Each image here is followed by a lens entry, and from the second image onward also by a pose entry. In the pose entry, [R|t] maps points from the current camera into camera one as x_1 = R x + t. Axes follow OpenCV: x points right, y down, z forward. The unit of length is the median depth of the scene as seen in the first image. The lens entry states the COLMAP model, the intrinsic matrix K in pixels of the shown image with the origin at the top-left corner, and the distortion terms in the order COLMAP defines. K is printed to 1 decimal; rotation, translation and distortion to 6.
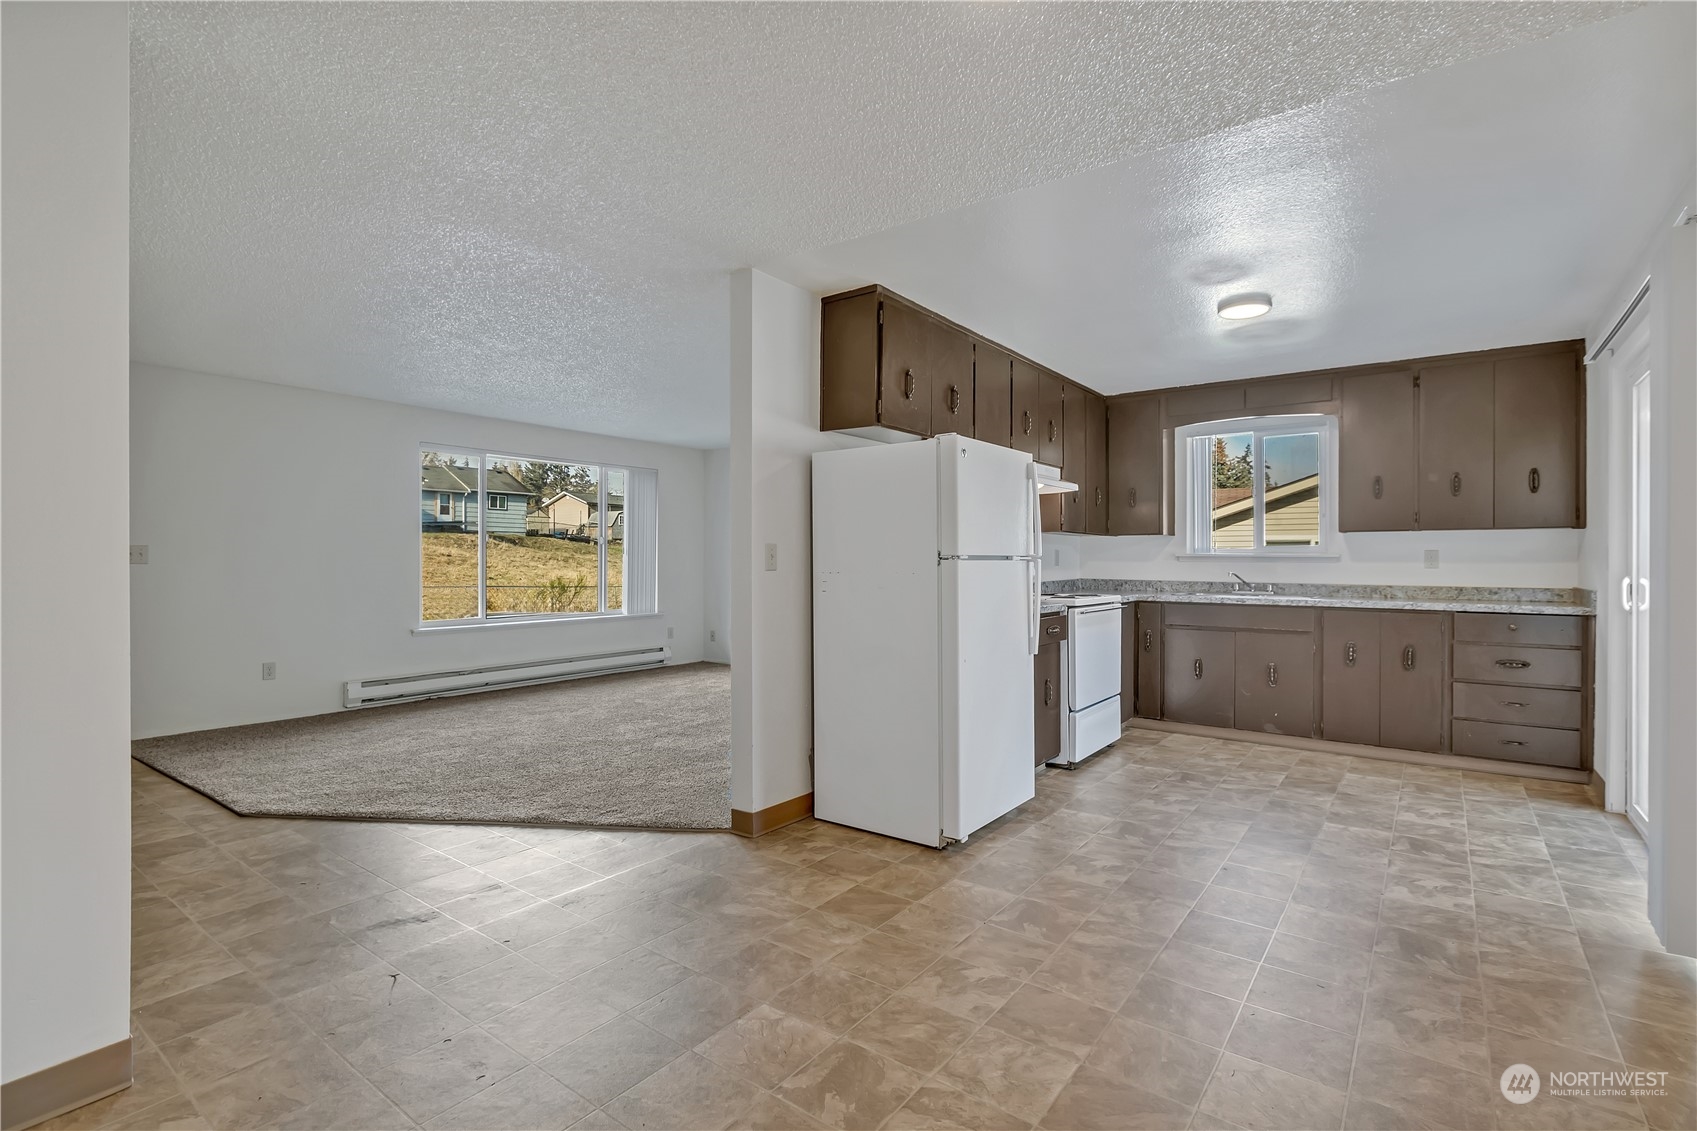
lens RADIAL K [[787.0, 0, 848.5], [0, 787.0, 568.9], [0, 0, 1]] dist [-0.003050, 0.001093]
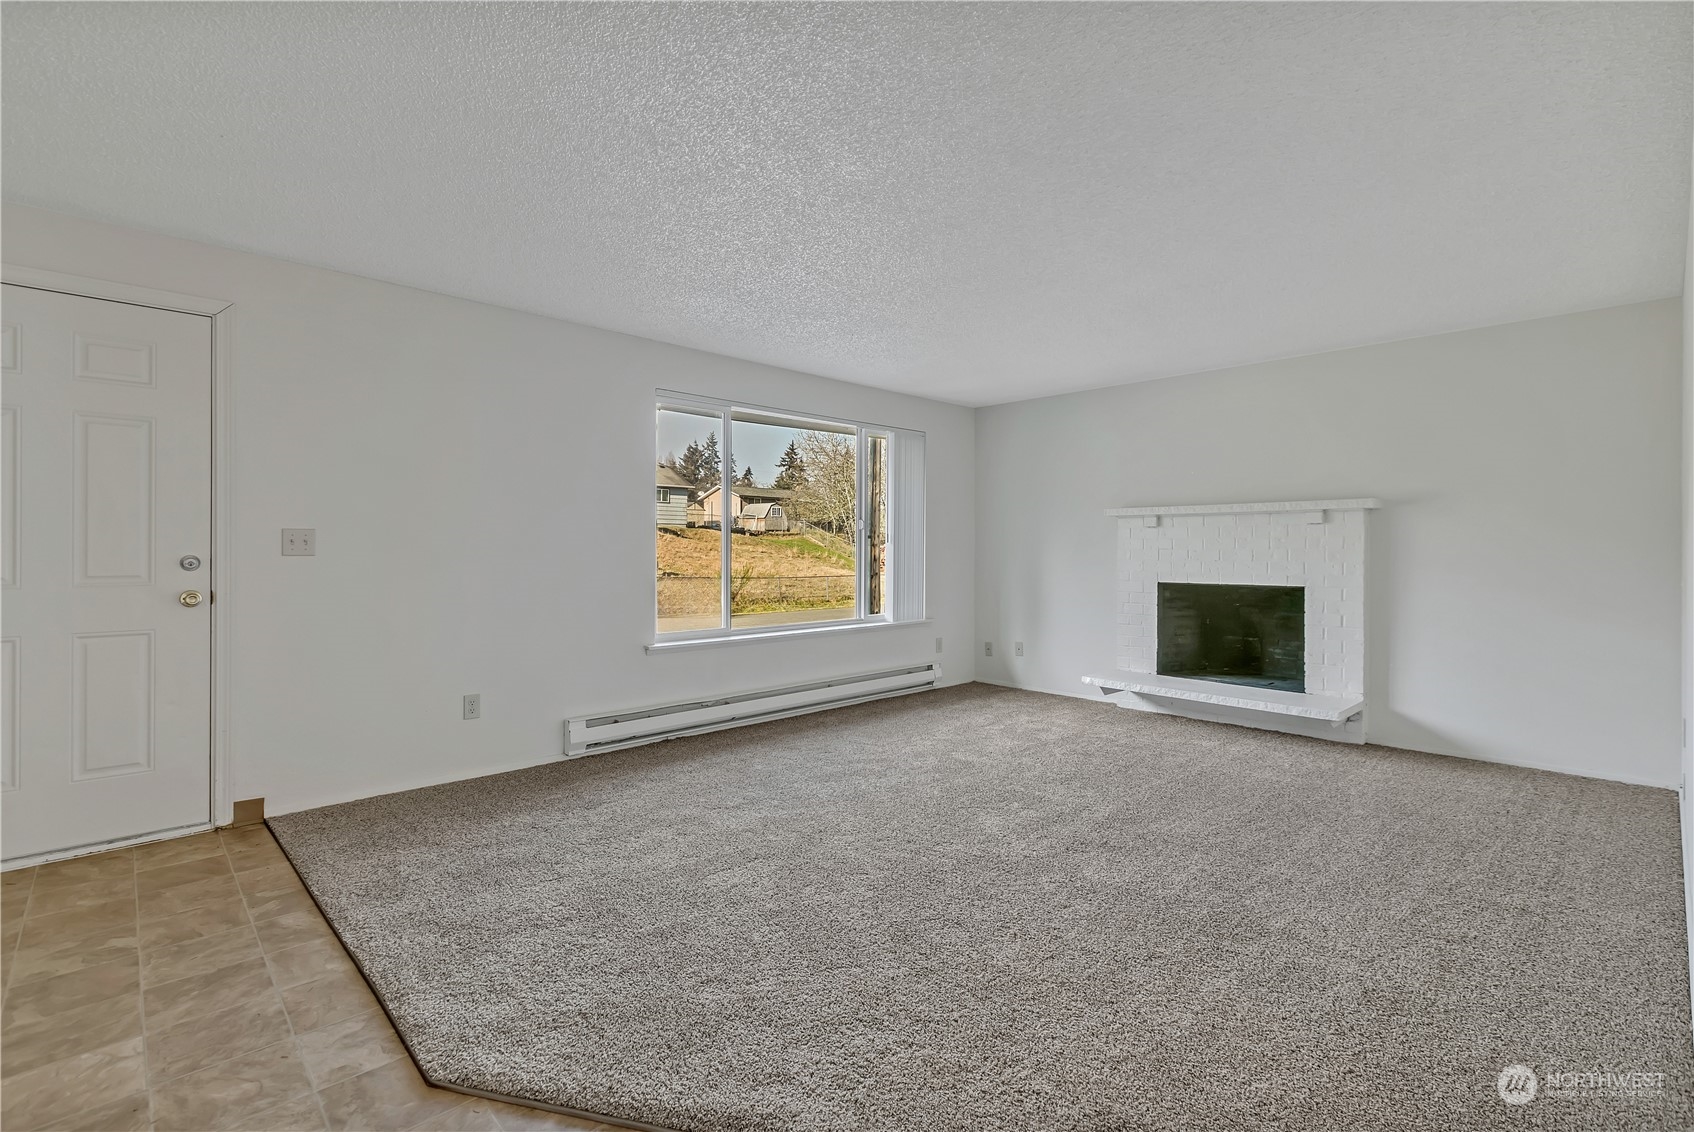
lens RADIAL K [[785.6, 0, 851.9], [0, 785.6, 547.6], [0, 0, 1]] dist [-0.003050, 0.001093]
pose [[0.984648, -0.001975, -0.174540, -0.178732], [-0.000662, 0.999887, -0.015046, -0.002338], [0.174550, 0.014930, 0.984535, 0.233729]]
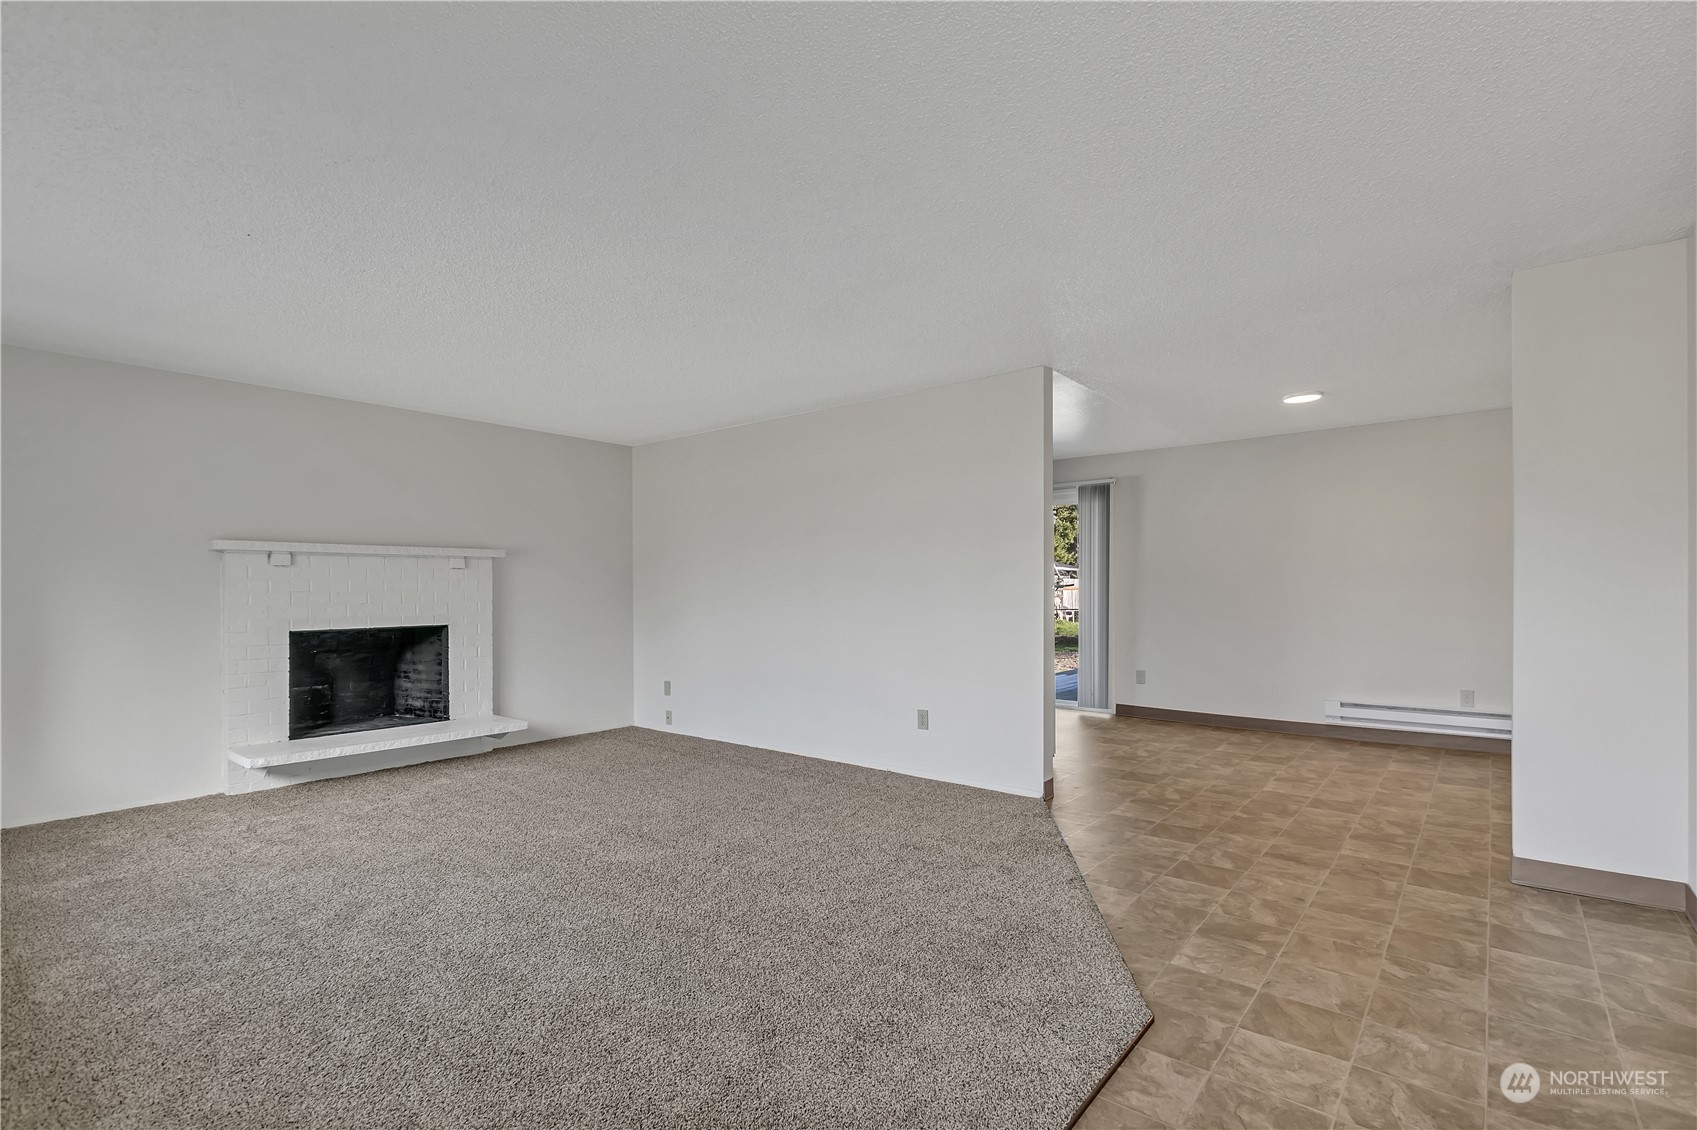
lens RADIAL K [[787.0, 0, 853.9], [0, 787.0, 575.6], [0, 0, 1]] dist [-0.003050, 0.001093]
pose [[0.040324, 0.012778, 0.999105, -0.275267], [0.018142, 0.999744, -0.013518, -0.003679], [-0.999022, 0.018671, 0.040082, 0.297635]]
